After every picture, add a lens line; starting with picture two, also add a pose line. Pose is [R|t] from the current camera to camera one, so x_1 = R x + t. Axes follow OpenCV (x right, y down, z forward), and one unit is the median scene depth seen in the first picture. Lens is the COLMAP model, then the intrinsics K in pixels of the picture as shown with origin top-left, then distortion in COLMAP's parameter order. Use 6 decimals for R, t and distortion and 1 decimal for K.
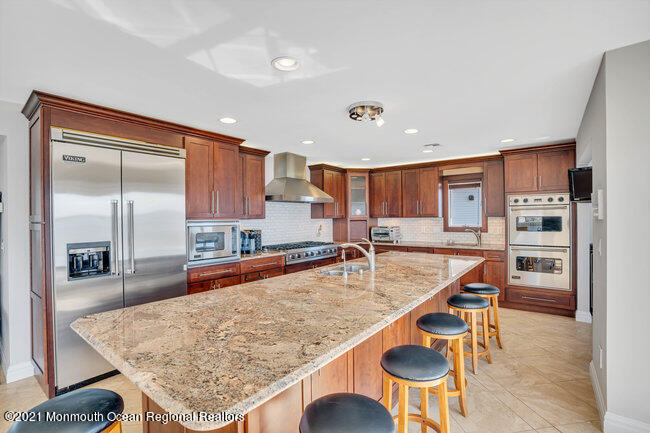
lens RADIAL K [[300.8, 0, 327.1], [0, 300.8, 217.1], [0, 0, 1]] dist [-0.064488, 0.022672]
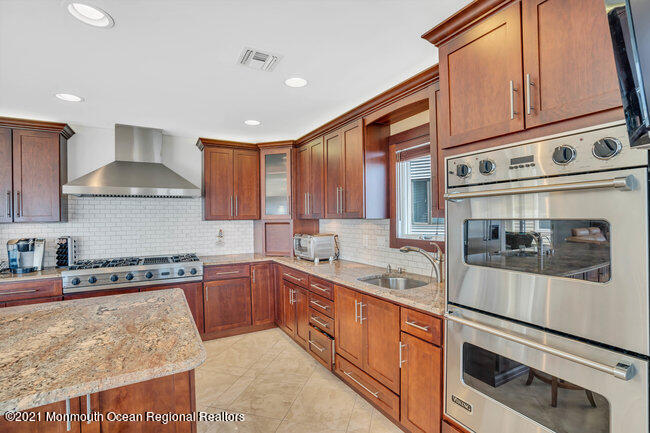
lens RADIAL K [[300.8, 0, 327.1], [0, 300.8, 217.1], [0, 0, 1]] dist [-0.064488, 0.022672]
pose [[0.926193, -0.002072, -0.377044, 0.490498], [0.003761, 0.999986, 0.003743, -0.004704], [0.377031, -0.004884, 0.926188, 0.500505]]
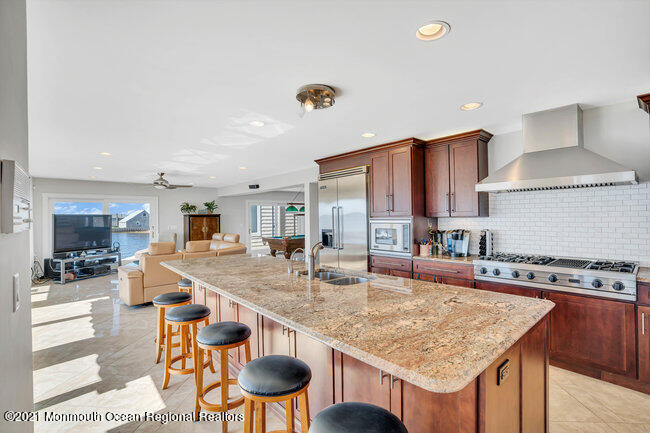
lens RADIAL K [[300.8, 0, 327.1], [0, 300.8, 217.1], [0, 0, 1]] dist [-0.064488, 0.022672]
pose [[-0.186972, 0.010026, -0.982314, 0.504864], [0.014461, 0.999868, 0.007453, -0.003579], [0.982259, -0.012811, -0.187092, 0.613704]]
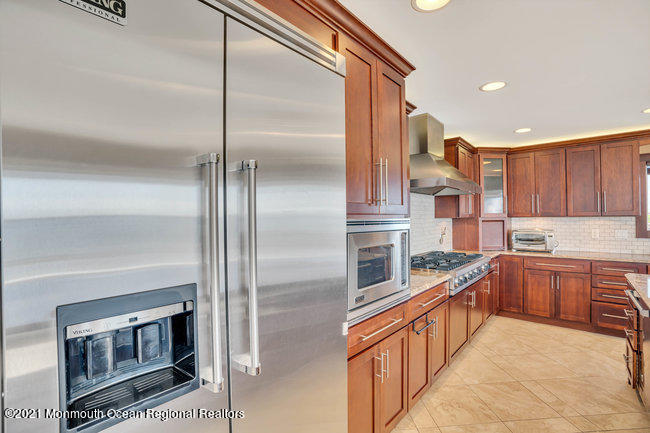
lens RADIAL K [[300.8, 0, 327.1], [0, 300.8, 217.1], [0, 0, 1]] dist [-0.064488, 0.022672]
pose [[0.998200, 0.001703, -0.059953, -0.268730], [-0.001906, 0.999993, -0.003335, 0.005432], [0.059947, 0.003443, 0.998196, 0.318157]]
